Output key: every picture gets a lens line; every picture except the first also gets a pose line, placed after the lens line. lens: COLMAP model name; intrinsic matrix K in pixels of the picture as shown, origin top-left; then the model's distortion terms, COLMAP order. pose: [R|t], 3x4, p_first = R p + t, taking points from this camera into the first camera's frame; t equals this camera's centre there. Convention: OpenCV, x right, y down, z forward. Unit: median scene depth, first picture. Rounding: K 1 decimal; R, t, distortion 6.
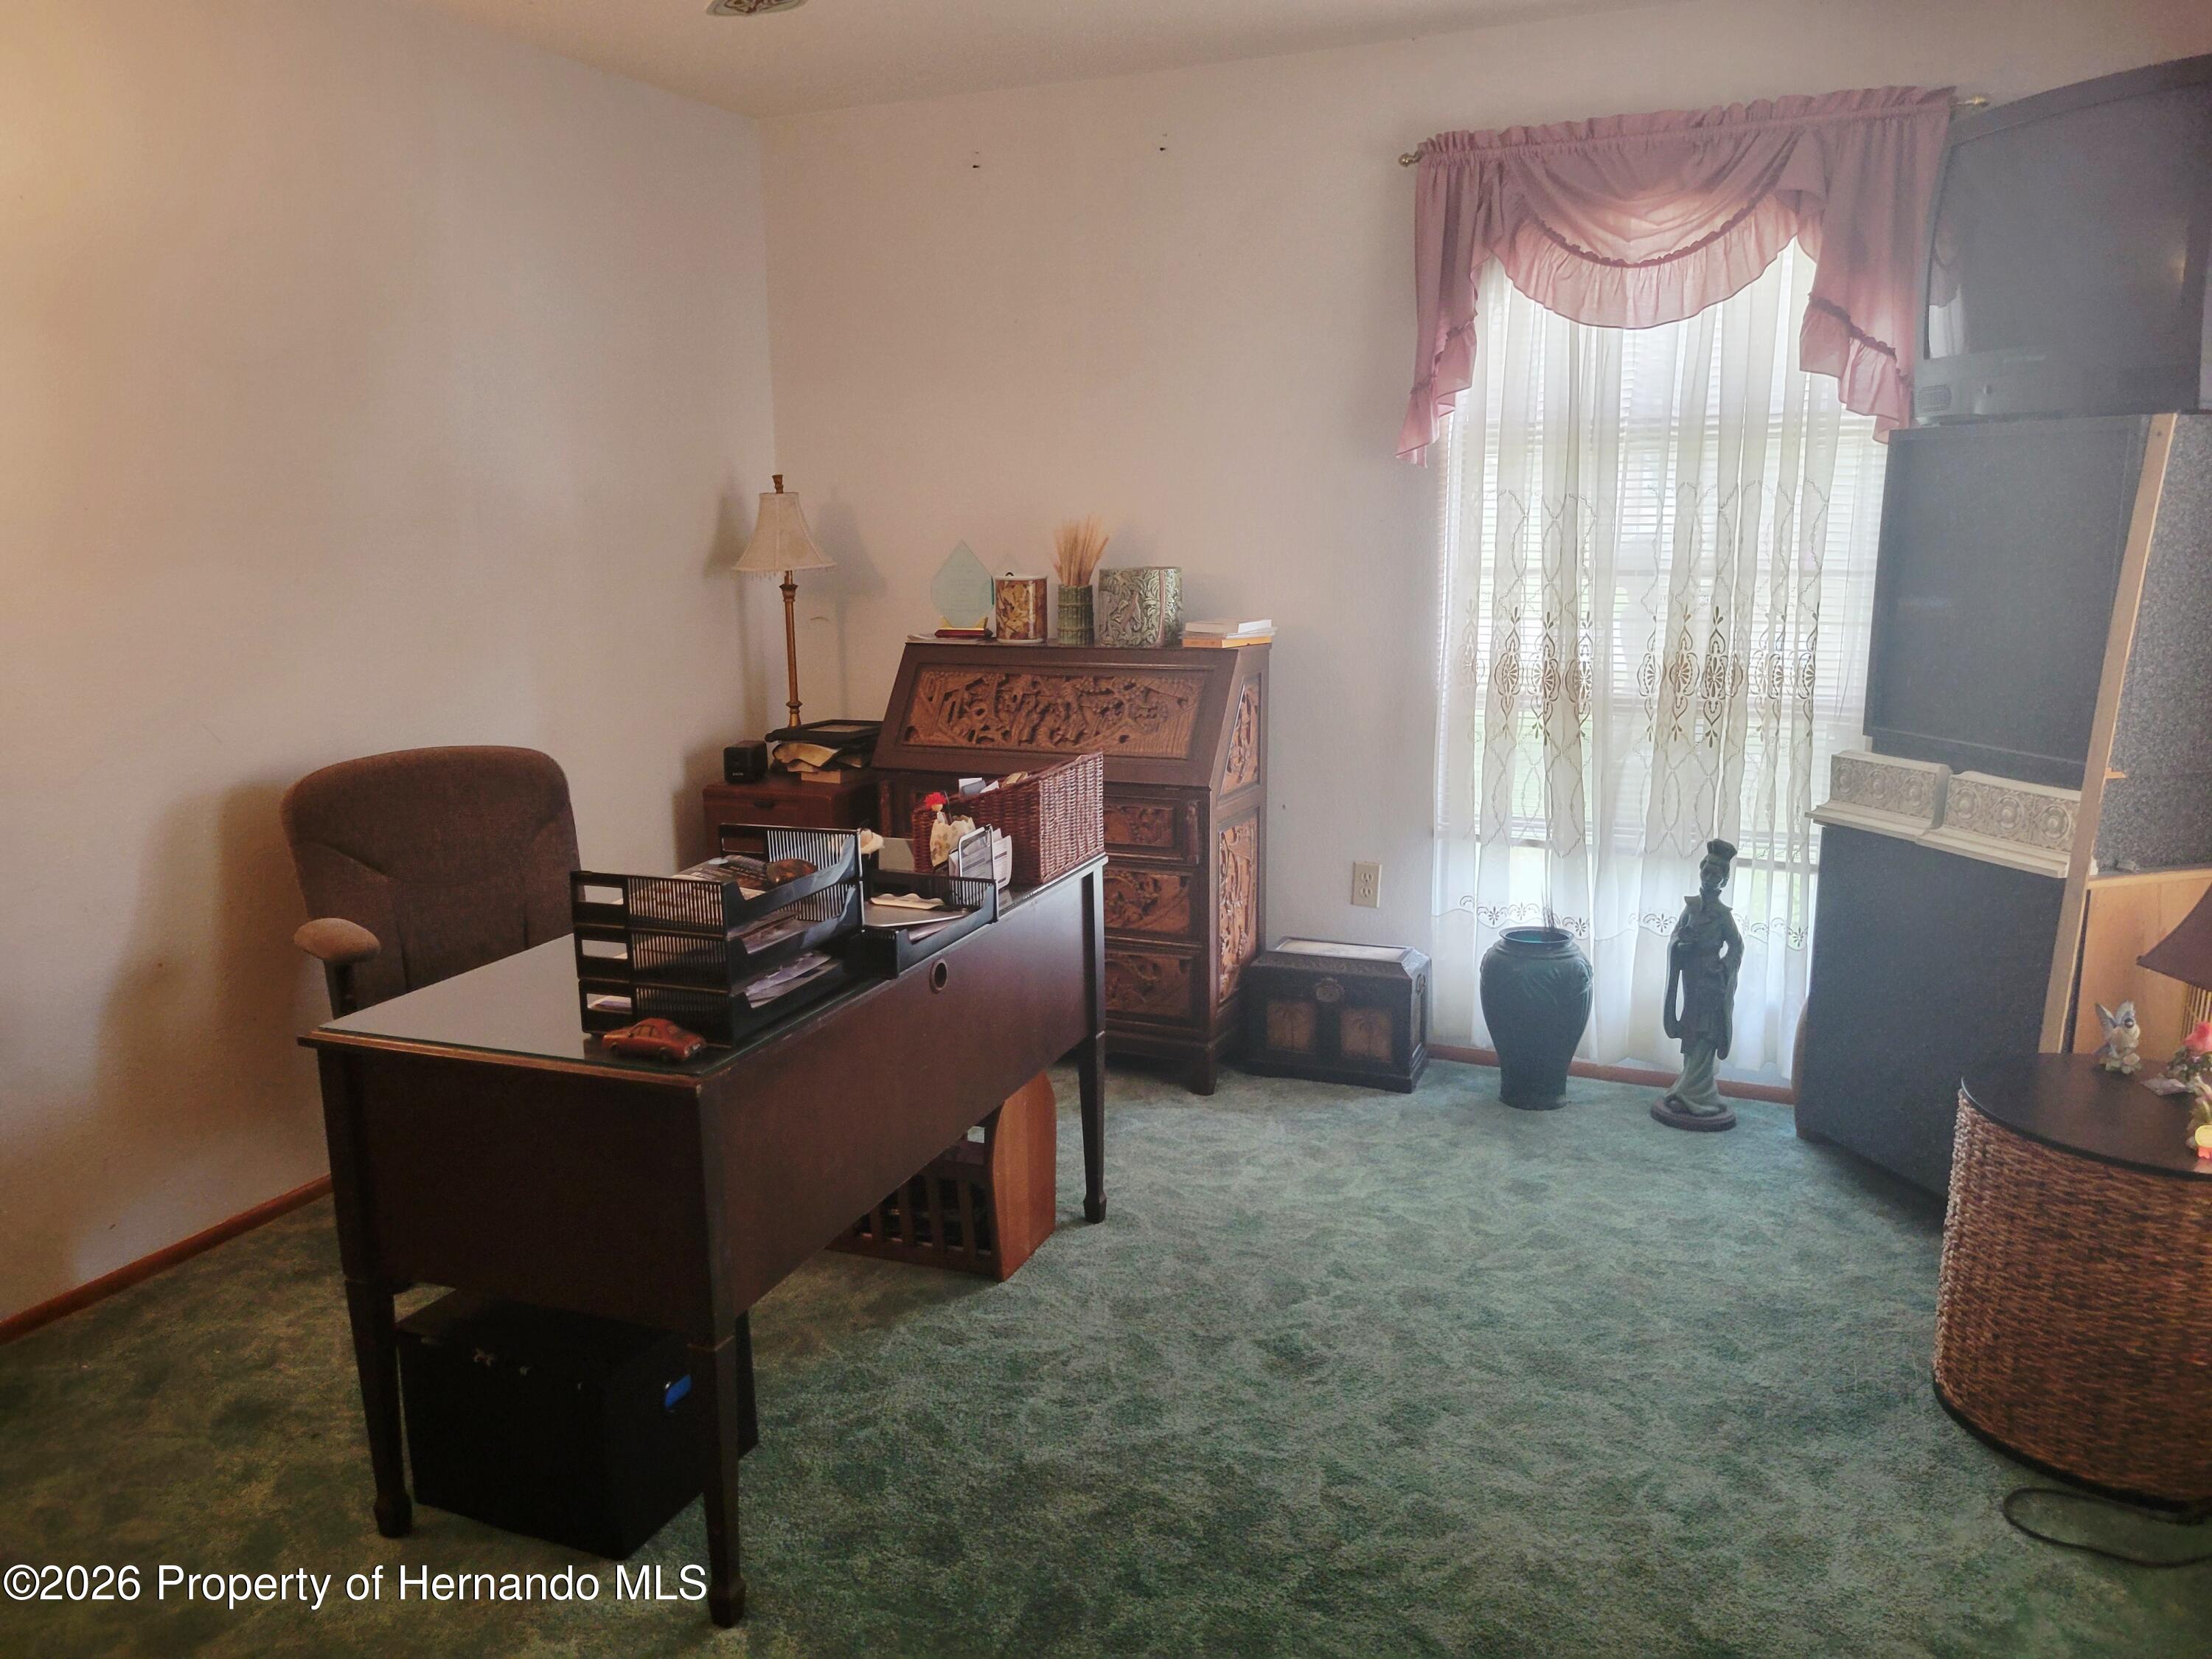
lens RADIAL K [[1721.4, 0, 1099.8], [0, 1721.4, 861.8], [0, 0, 1]] dist [0.063447, -0.038107]
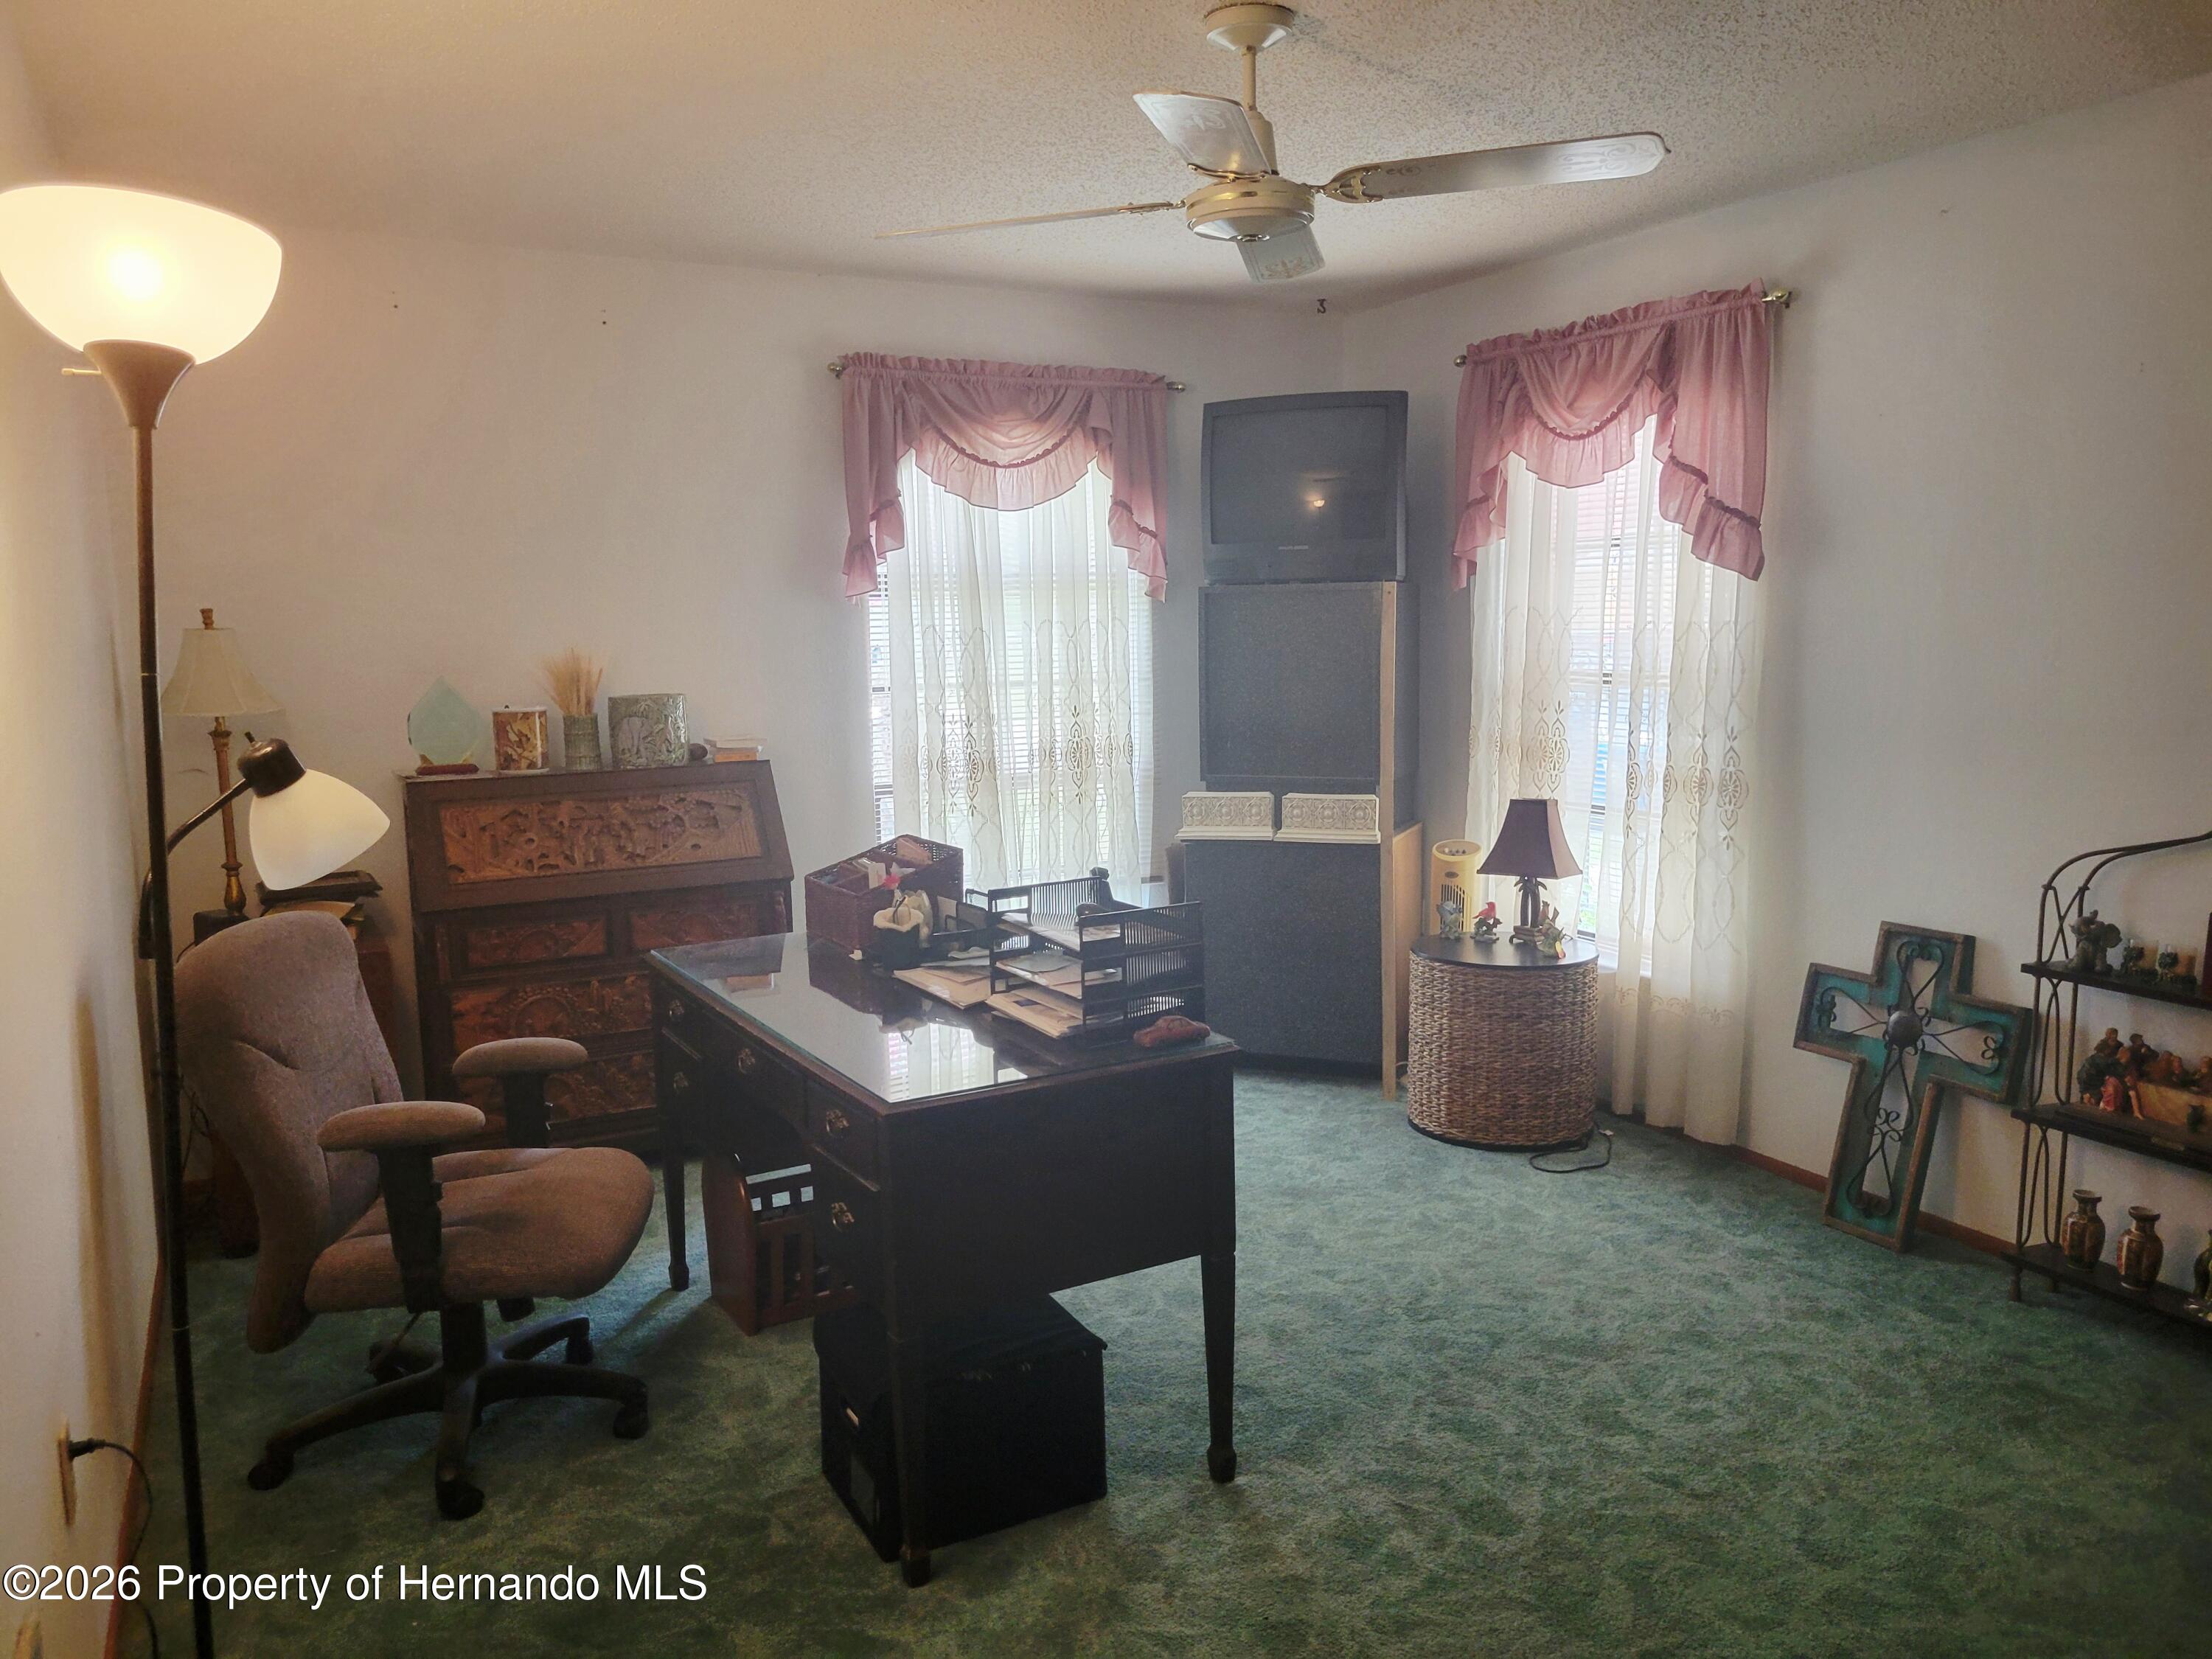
lens RADIAL K [[1721.4, 0, 1099.8], [0, 1721.4, 861.8], [0, 0, 1]] dist [0.063447, -0.038107]
pose [[0.598068, -0.111679, 0.793626, -0.763322], [0.177008, 0.984196, 0.005104, -0.023937], [-0.781654, 0.137426, 0.608385, 0.139055]]
